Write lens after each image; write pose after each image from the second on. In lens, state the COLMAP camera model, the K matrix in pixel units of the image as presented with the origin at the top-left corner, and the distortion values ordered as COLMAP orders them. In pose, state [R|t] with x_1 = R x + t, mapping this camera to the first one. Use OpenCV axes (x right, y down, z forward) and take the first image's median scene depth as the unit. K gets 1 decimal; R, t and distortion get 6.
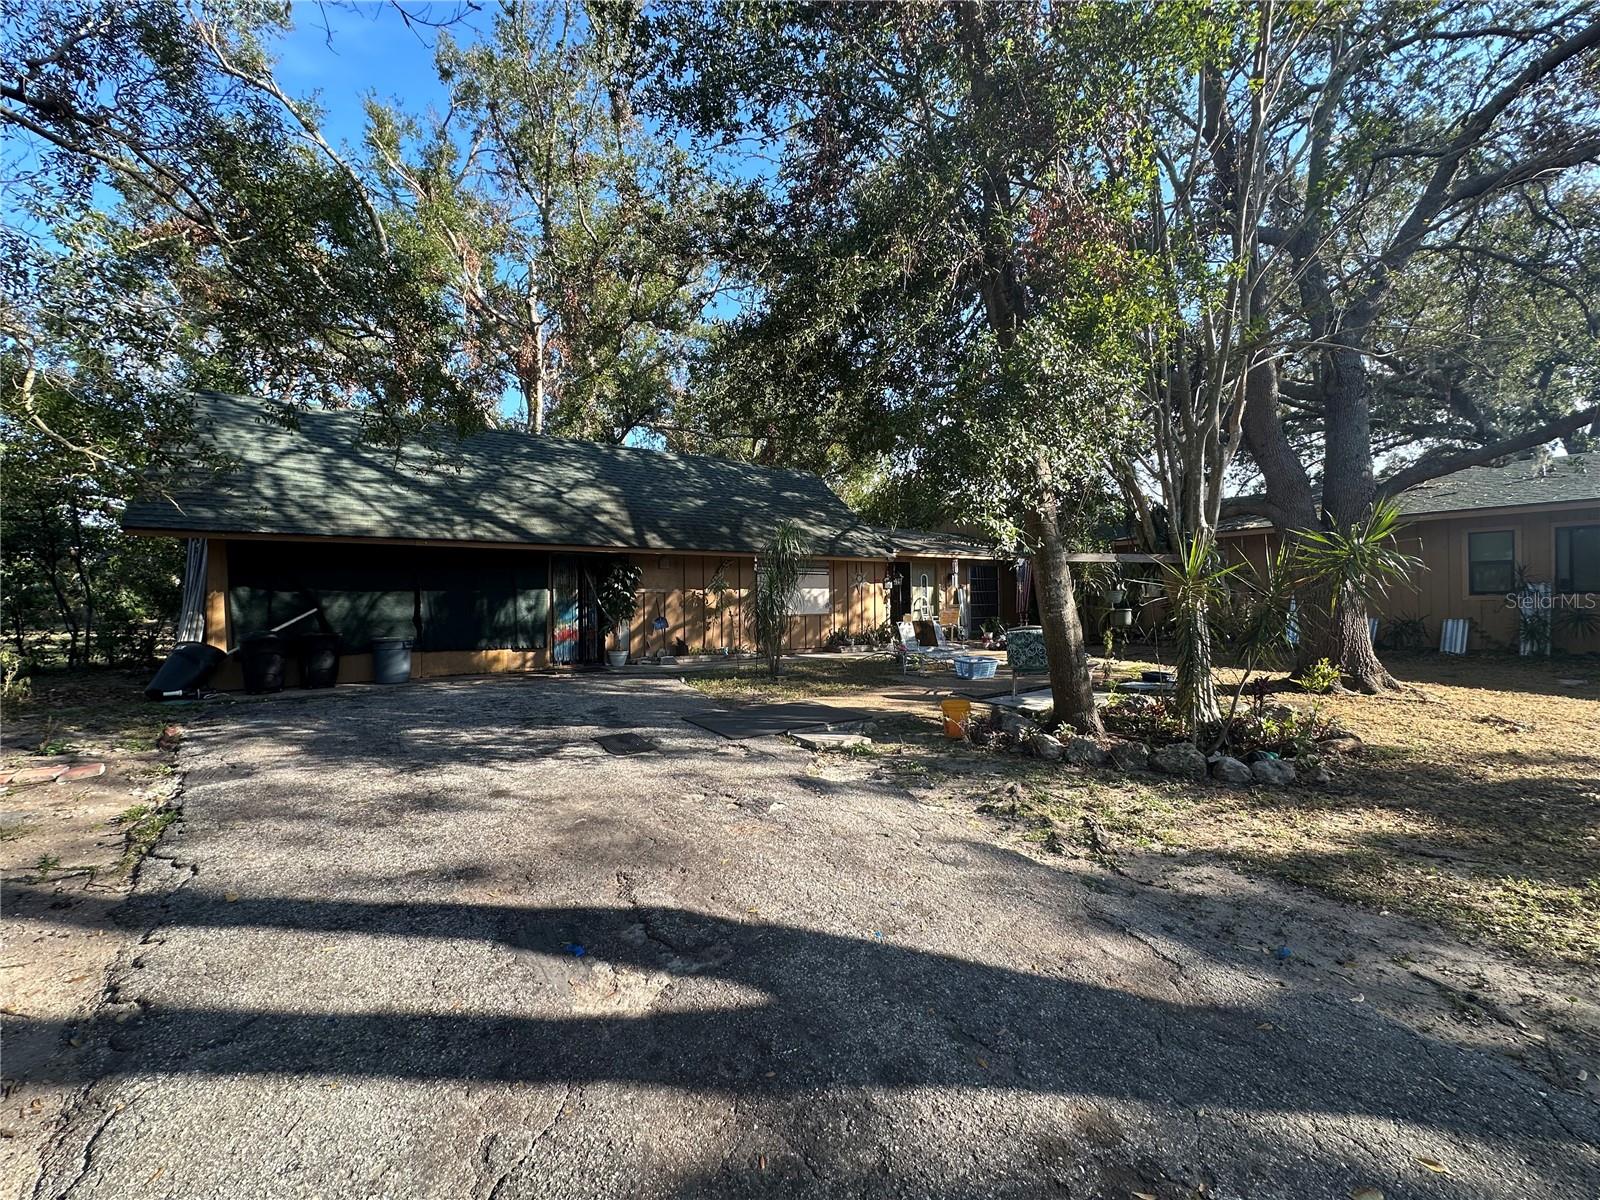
lens RADIAL K [[637.7, 0, 799.5], [0, 637.7, 597.3], [0, 0, 1]] dist [-0.000855, -0.000174]
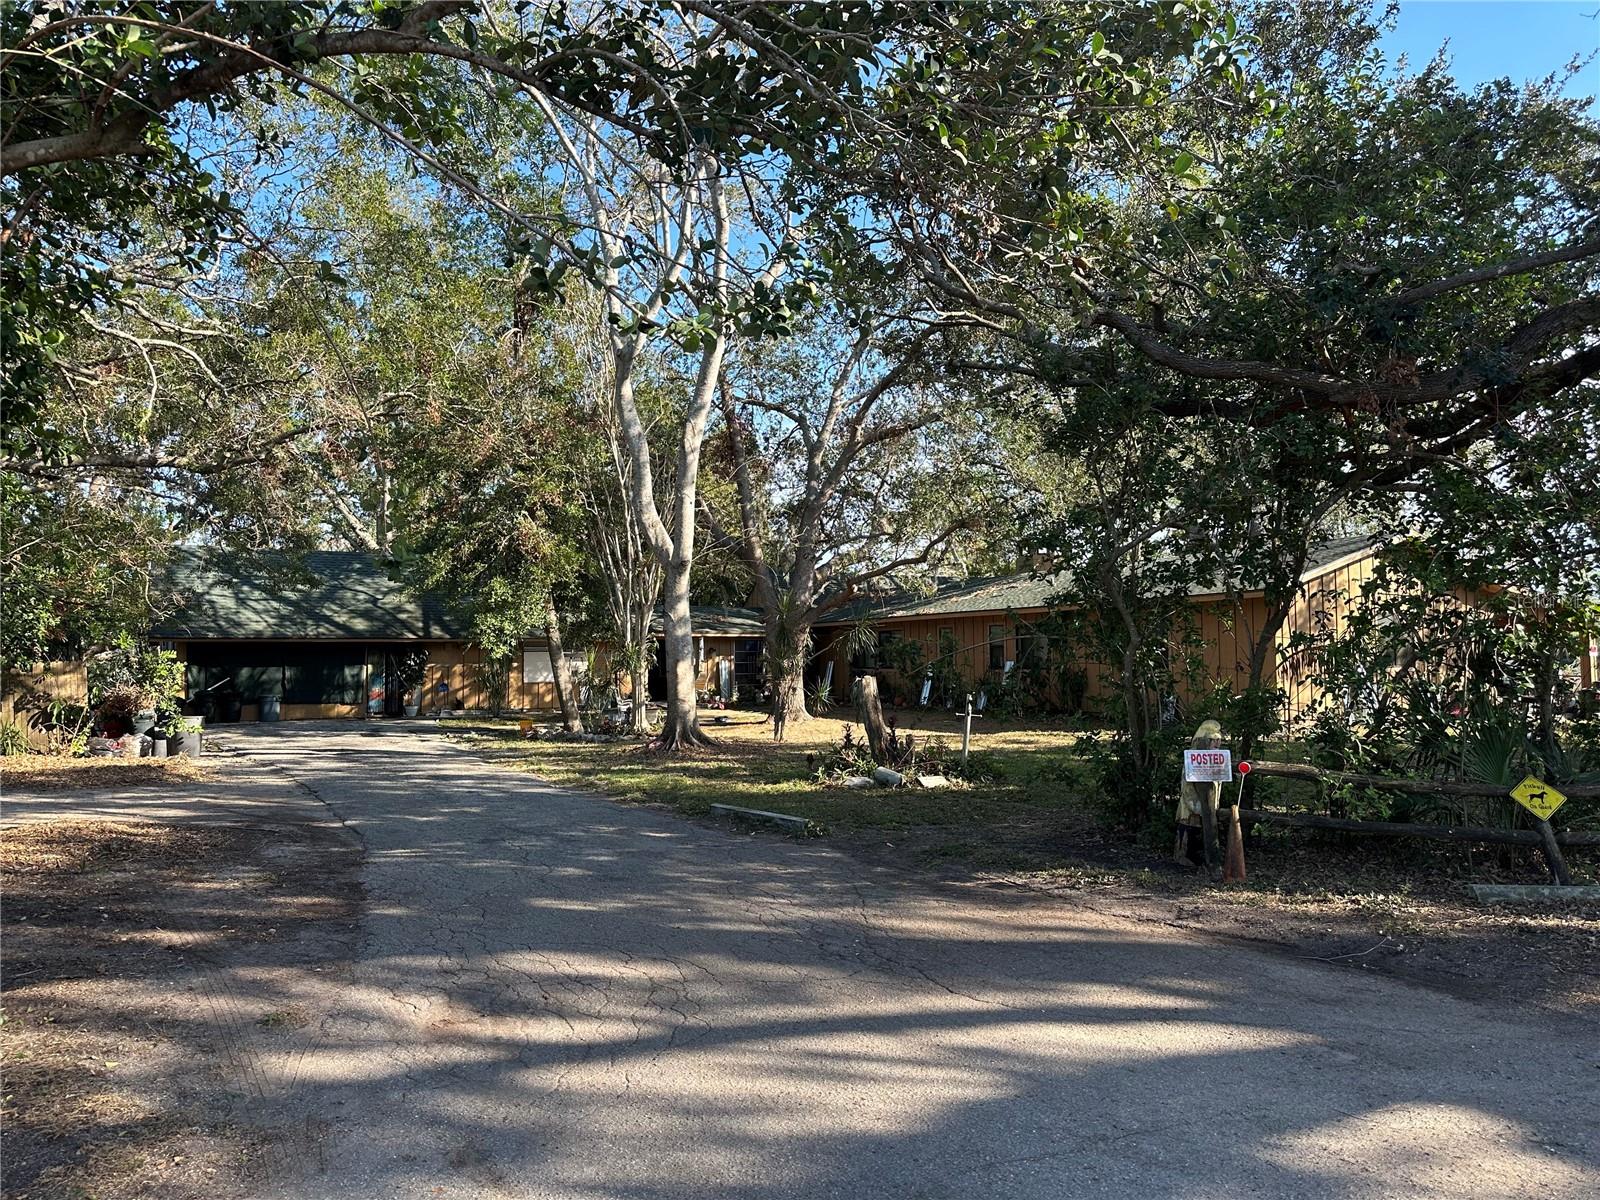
lens RADIAL K [[1116.4, 0, 800.0], [0, 1116.4, 600.0], [0, 0, 1]] dist [0.020726, 0.000103]
pose [[0.996060, -0.000967, -0.088679, 0.967379], [-0.003379, 0.998801, -0.048845, -0.040113], [0.088620, 0.048953, 0.994862, -1.743094]]
